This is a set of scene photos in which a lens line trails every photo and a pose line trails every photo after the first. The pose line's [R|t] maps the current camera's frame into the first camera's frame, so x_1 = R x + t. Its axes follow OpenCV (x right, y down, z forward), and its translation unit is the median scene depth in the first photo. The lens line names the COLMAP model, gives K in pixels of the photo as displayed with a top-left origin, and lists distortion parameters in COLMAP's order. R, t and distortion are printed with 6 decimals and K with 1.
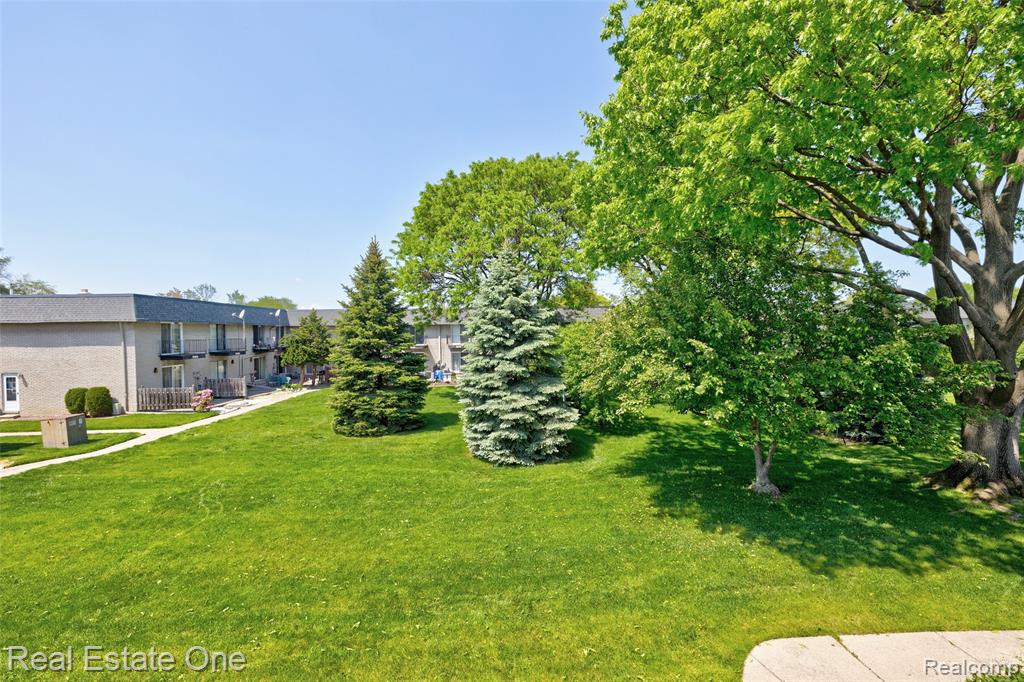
lens RADIAL K [[432.0, 0, 512.8], [0, 432.0, 338.2], [0, 0, 1]] dist [0.000766, -0.000056]
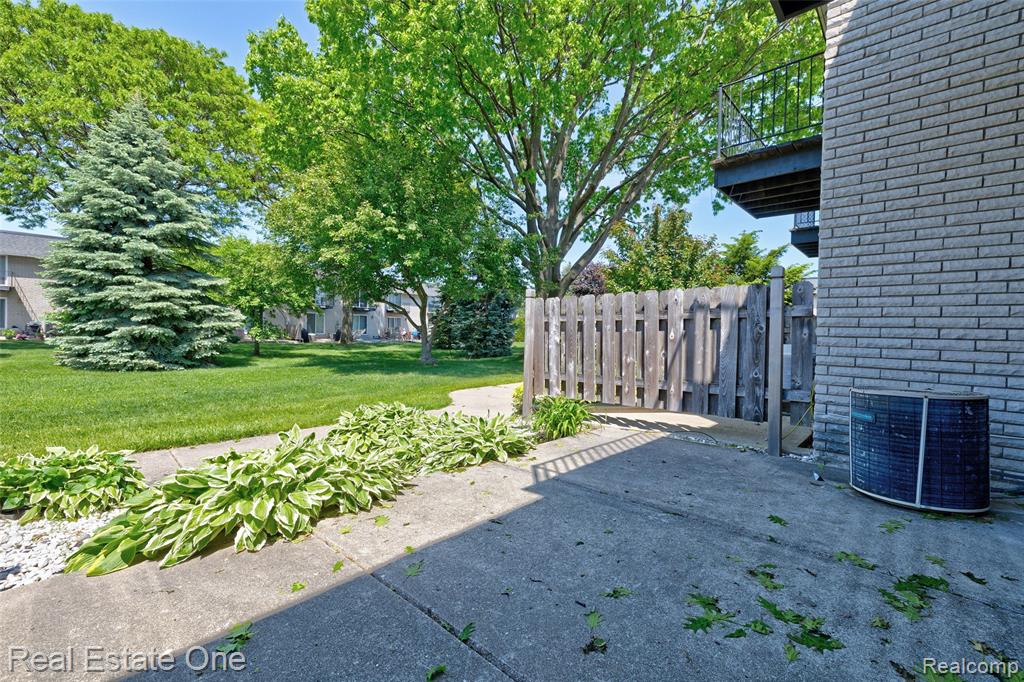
lens RADIAL K [[438.0, 0, 511.9], [0, 438.0, 338.1], [0, 0, 1]] dist [0.002077, -0.000312]
pose [[0.696461, 0.021406, 0.717276, -0.111554], [-0.019710, 0.999749, -0.010697, 0.222797], [-0.717324, -0.006688, 0.696708, -0.027715]]
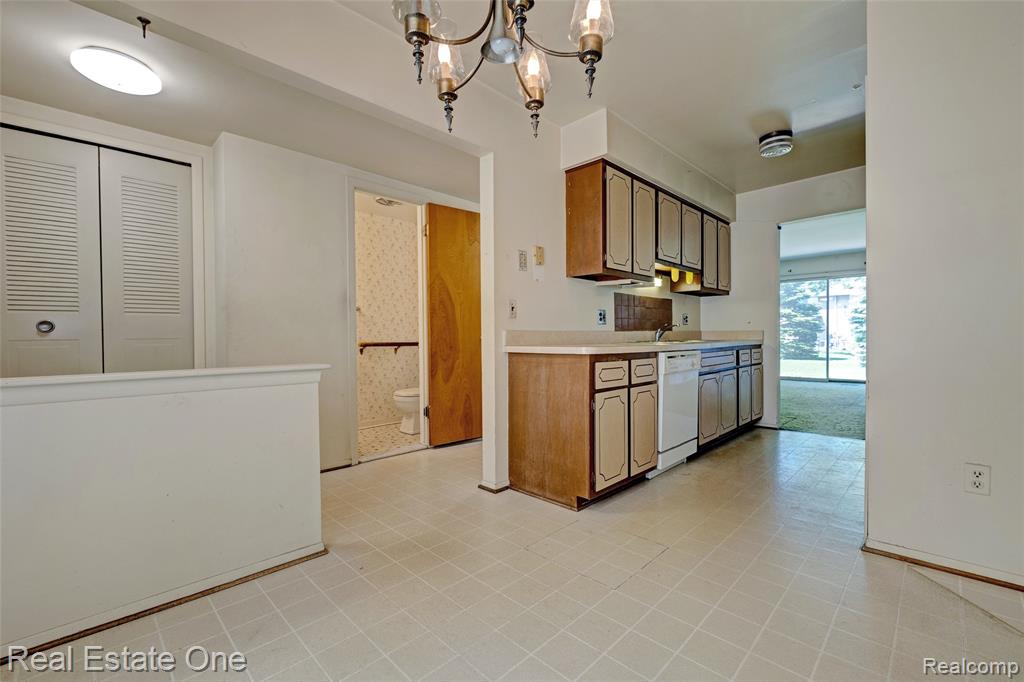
lens RADIAL K [[438.0, 0, 511.9], [0, 438.0, 338.1], [0, 0, 1]] dist [0.002077, -0.000312]
pose [[0.690056, 0.012573, -0.723647, 0.150253], [-0.014911, 0.999884, 0.003154, 0.203096], [0.723603, 0.008614, 0.690163, -0.743847]]
